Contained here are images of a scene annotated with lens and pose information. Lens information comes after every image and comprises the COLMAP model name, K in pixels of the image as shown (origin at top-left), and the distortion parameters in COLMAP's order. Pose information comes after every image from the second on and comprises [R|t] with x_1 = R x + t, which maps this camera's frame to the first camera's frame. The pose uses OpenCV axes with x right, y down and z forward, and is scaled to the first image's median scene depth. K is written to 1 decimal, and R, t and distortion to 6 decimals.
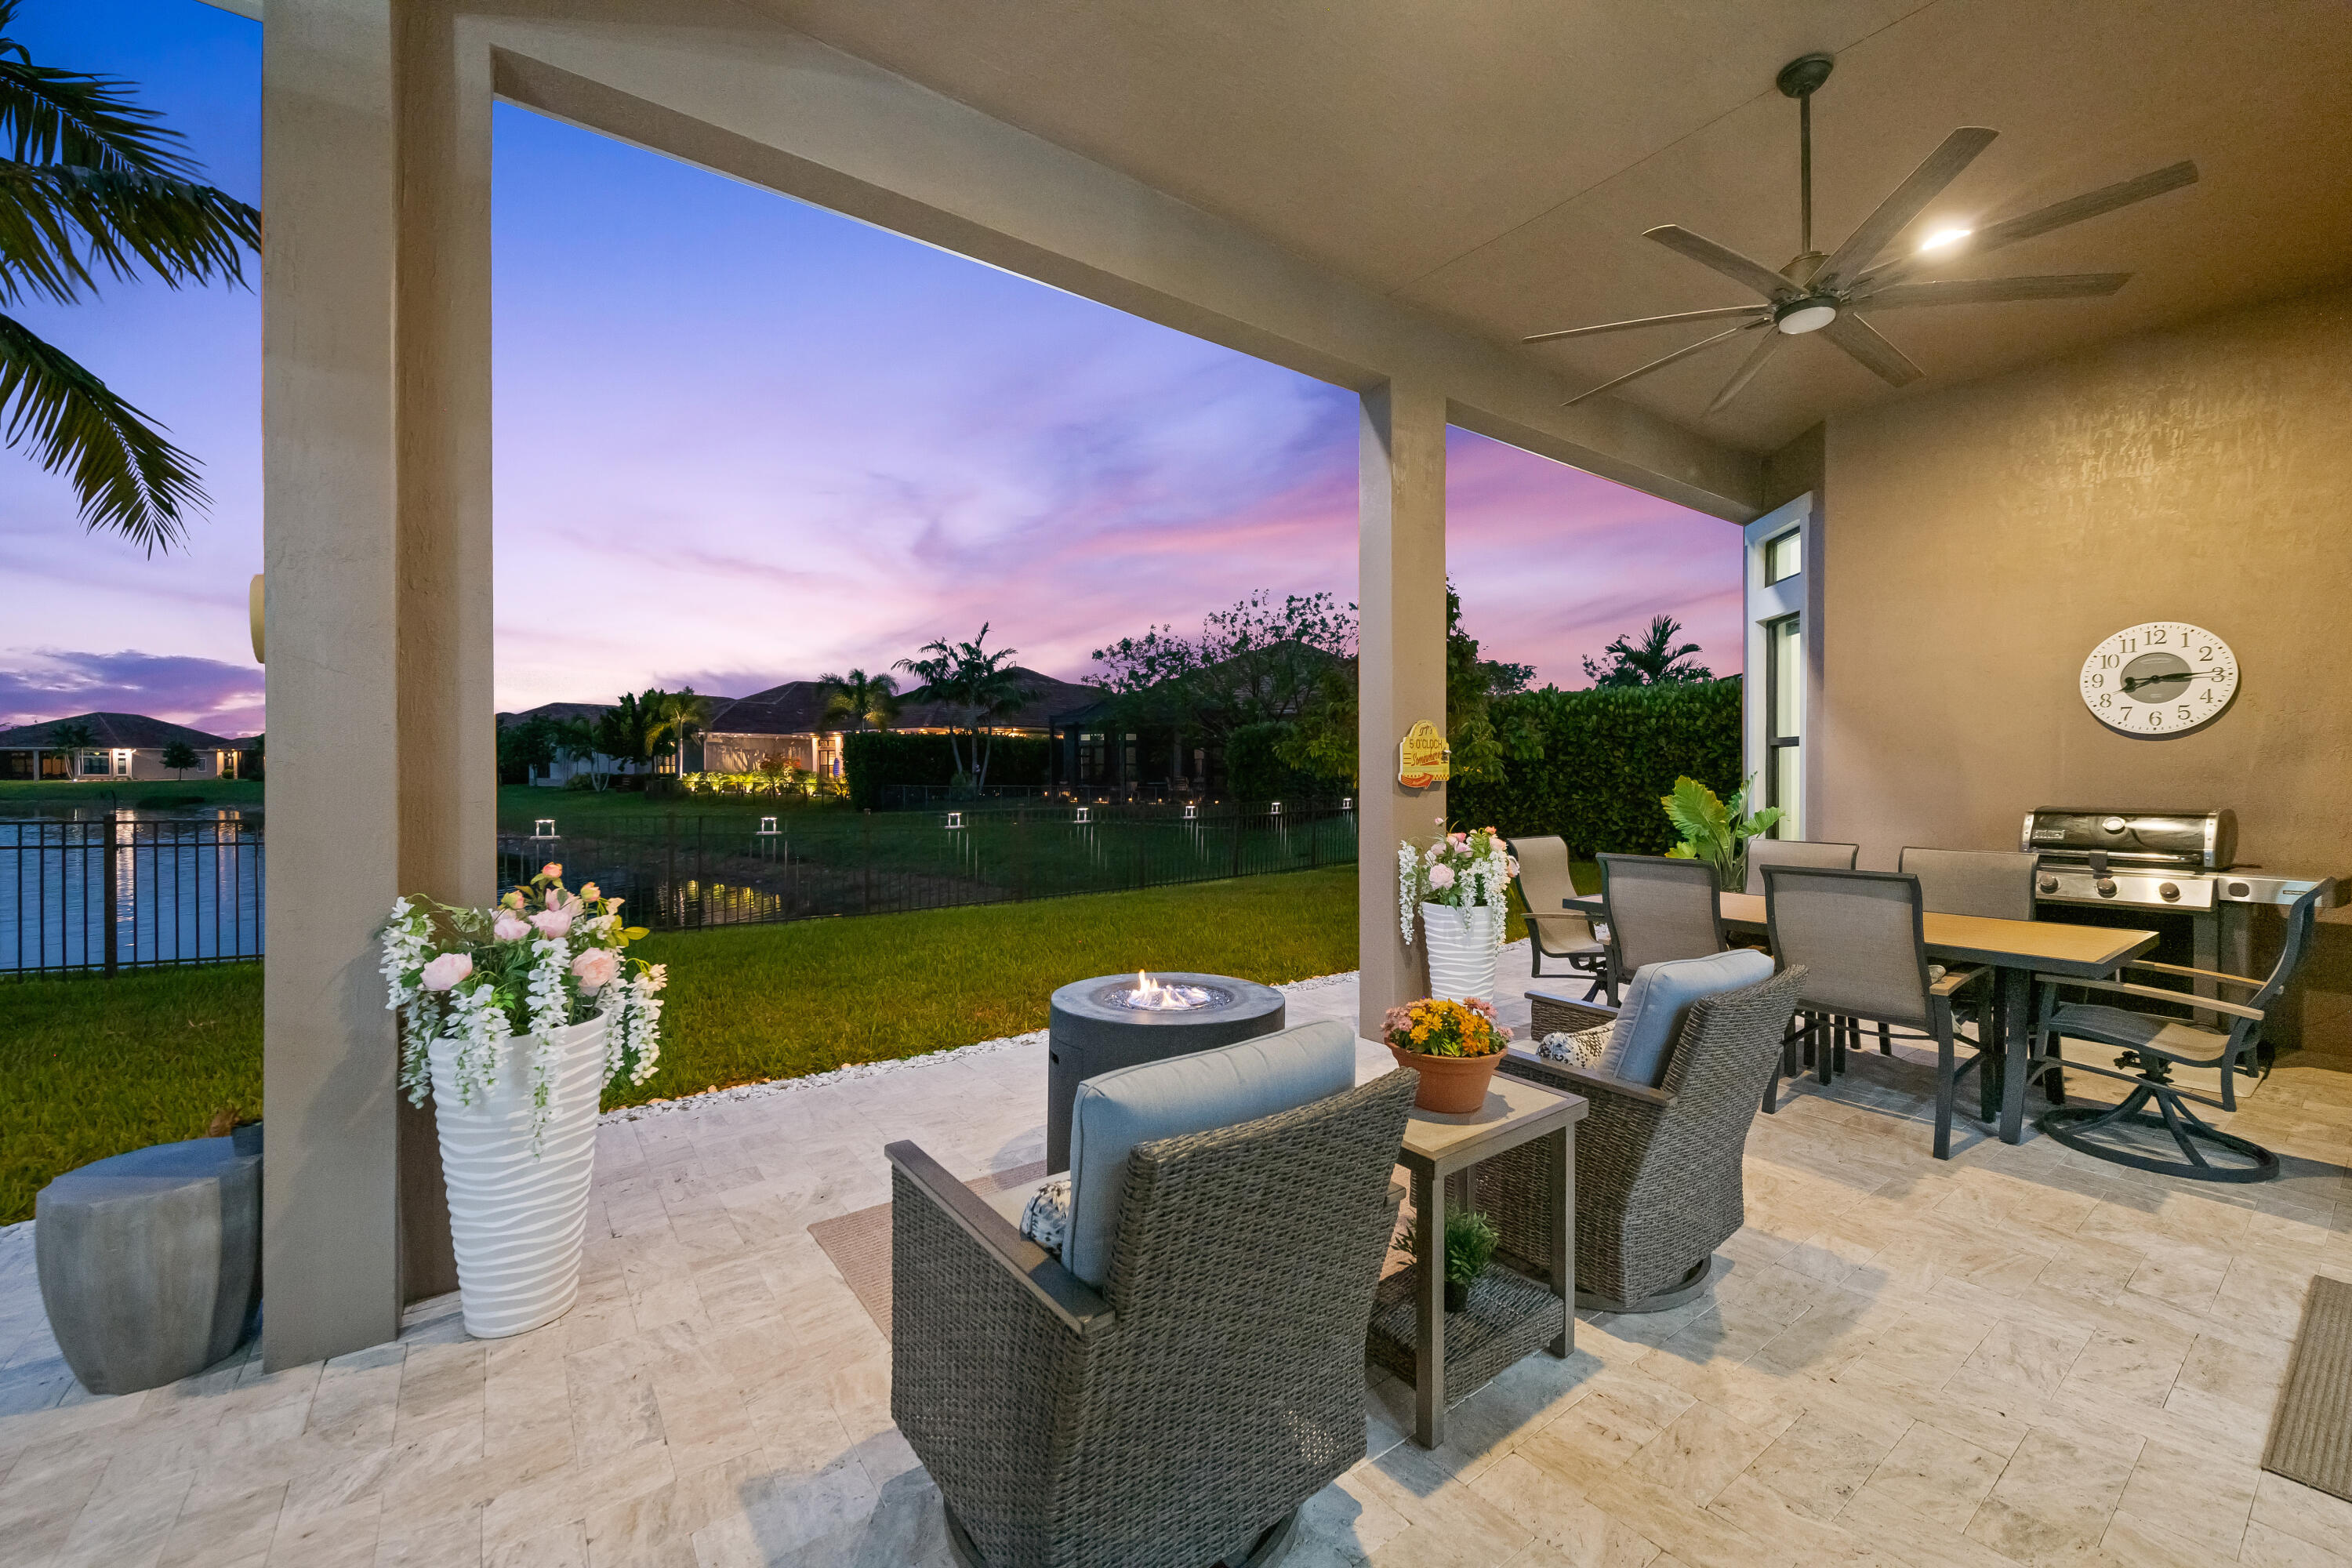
lens RADIAL K [[939.7, 0, 1191.5], [0, 939.7, 779.9], [0, 0, 1]] dist [0.001905, -0.002689]
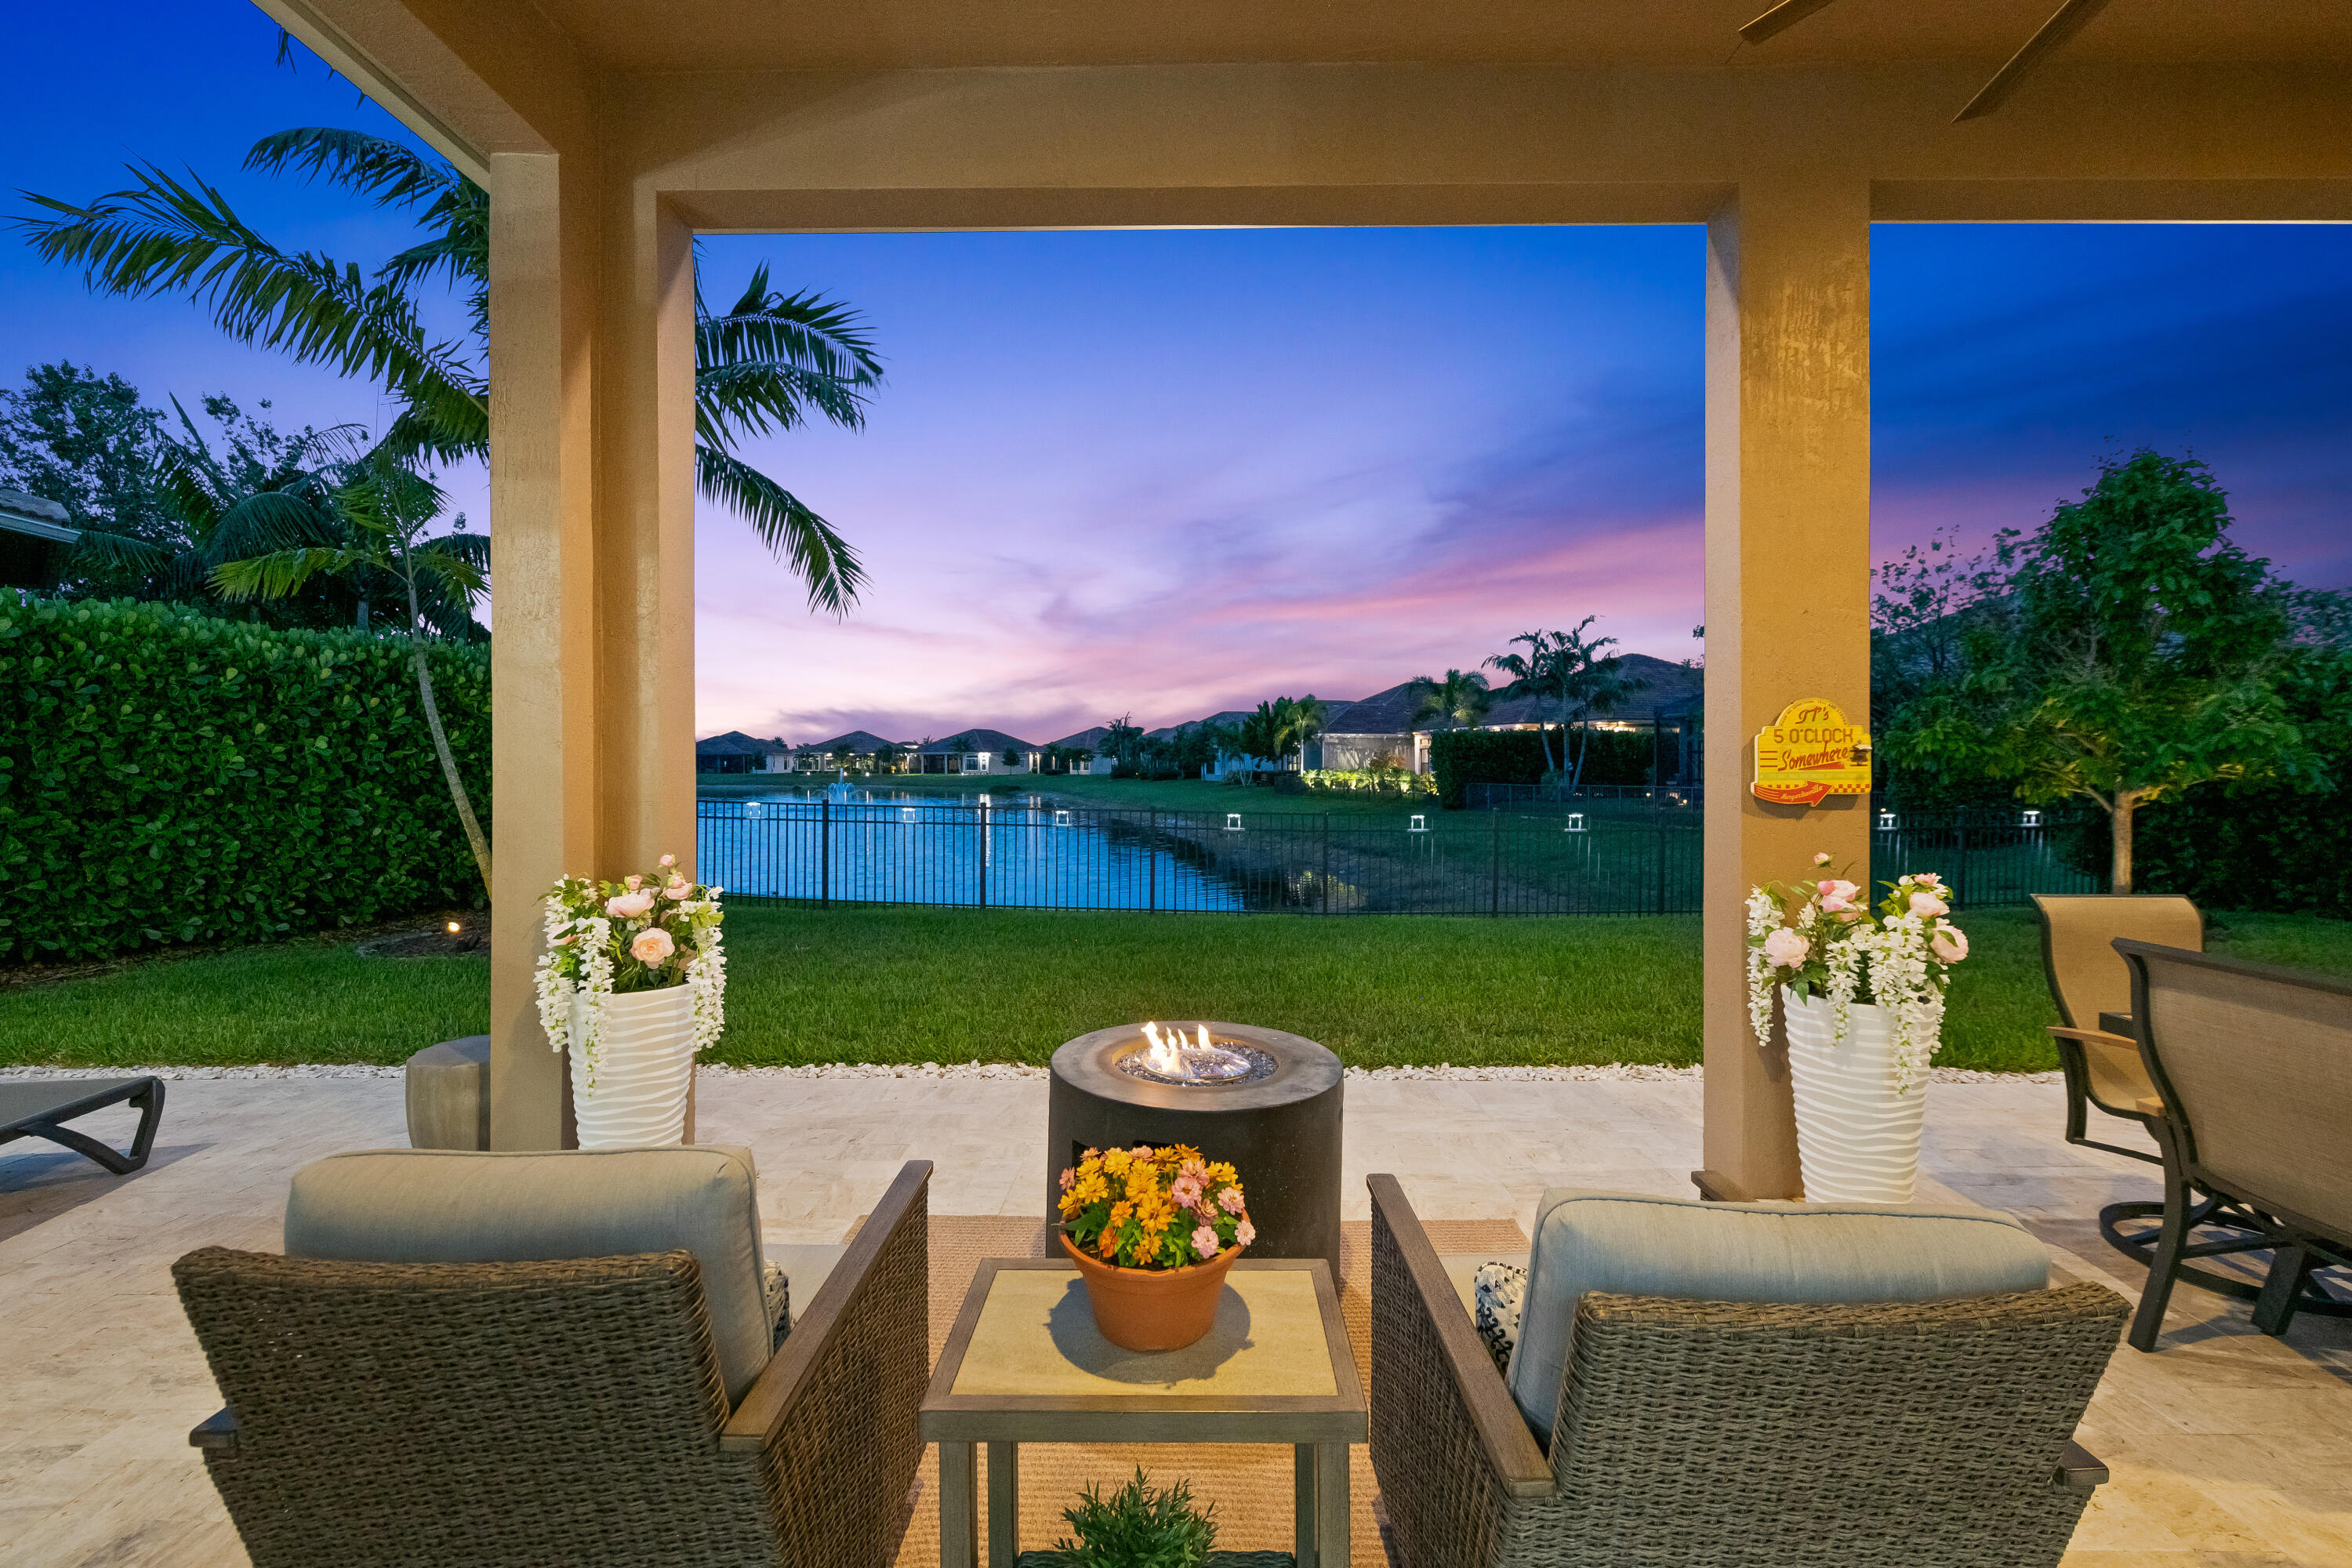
lens RADIAL K [[939.7, 0, 1179.5], [0, 939.7, 775.8], [0, 0, 1]] dist [0.001905, -0.002689]
pose [[0.791559, 0.005984, -0.611063, 0.036226], [-0.006822, 0.999976, 0.000954, -0.001068], [0.611054, 0.003413, 0.791581, 0.028173]]
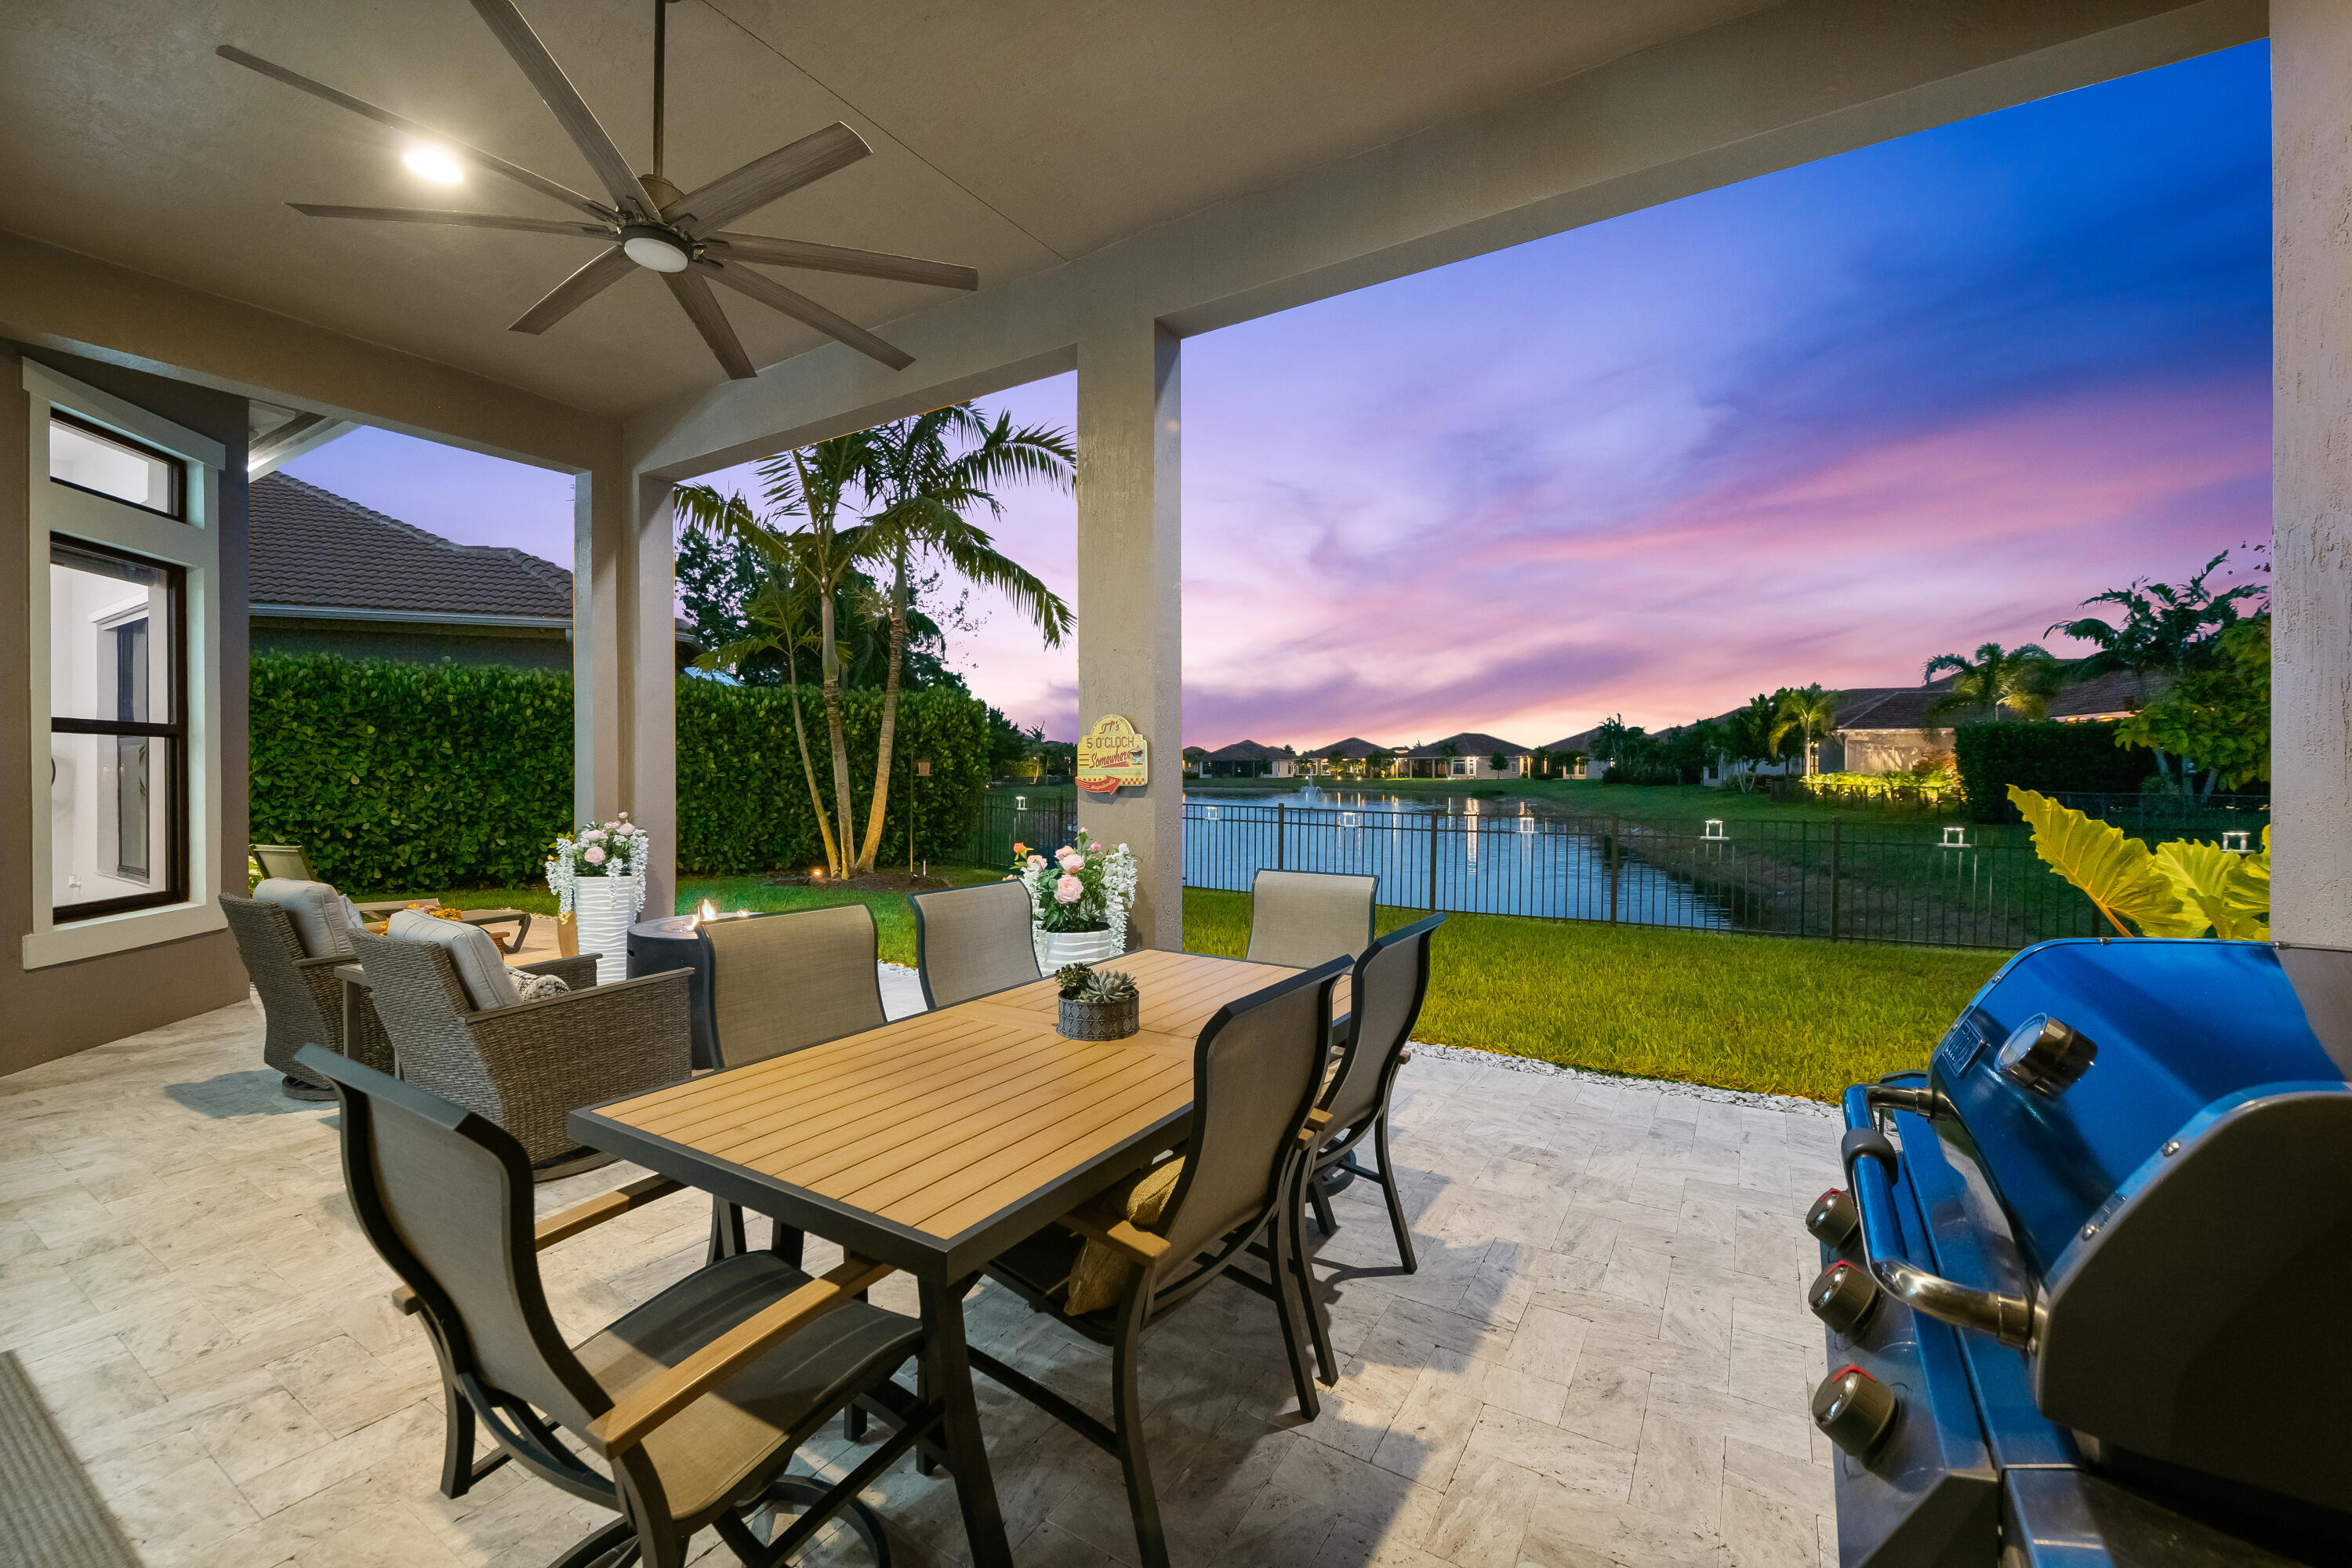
lens RADIAL K [[939.7, 0, 1180.2], [0, 939.7, 772.5], [0, 0, 1]] dist [0.001905, -0.002689]
pose [[0.370601, -0.000005, -0.928792, 0.130211], [-0.008243, 0.999961, -0.003295, -0.001007], [0.928756, 0.008877, 0.370586, 0.089739]]
